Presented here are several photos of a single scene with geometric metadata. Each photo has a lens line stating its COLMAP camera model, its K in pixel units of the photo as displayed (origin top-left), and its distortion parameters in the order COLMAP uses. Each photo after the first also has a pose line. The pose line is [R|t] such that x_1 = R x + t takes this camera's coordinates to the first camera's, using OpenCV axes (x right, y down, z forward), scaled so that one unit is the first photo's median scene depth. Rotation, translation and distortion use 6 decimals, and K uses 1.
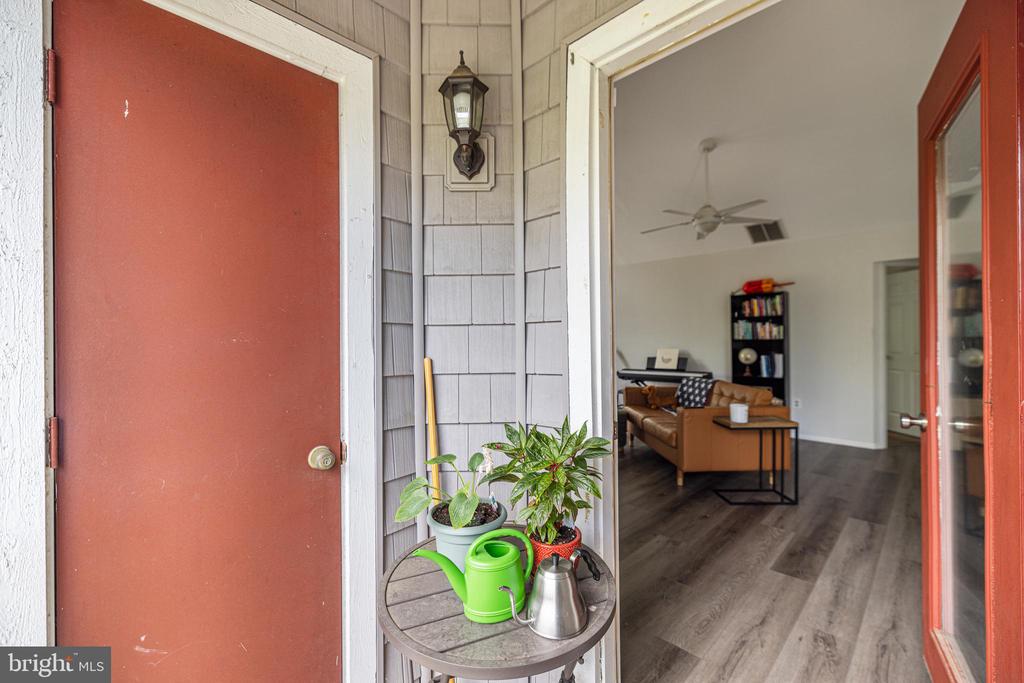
lens RADIAL K [[434.1, 0, 513.4], [0, 434.1, 342.2], [0, 0, 1]] dist [-0.000977, -0.000585]
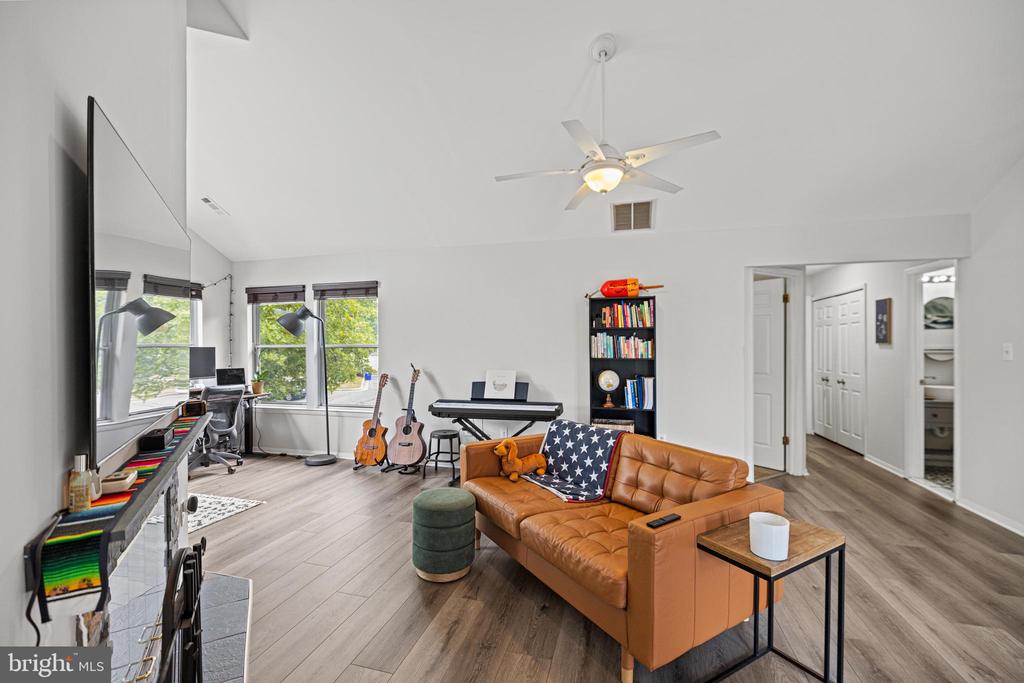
lens RADIAL K [[434.1, 0, 507.9], [0, 434.1, 348.2], [0, 0, 1]] dist [-0.000977, -0.000585]
pose [[0.874051, 0.006748, 0.485788, 0.027030], [-0.006242, 0.999977, -0.002660, -0.021146], [-0.485795, -0.000708, 0.874073, 0.440616]]
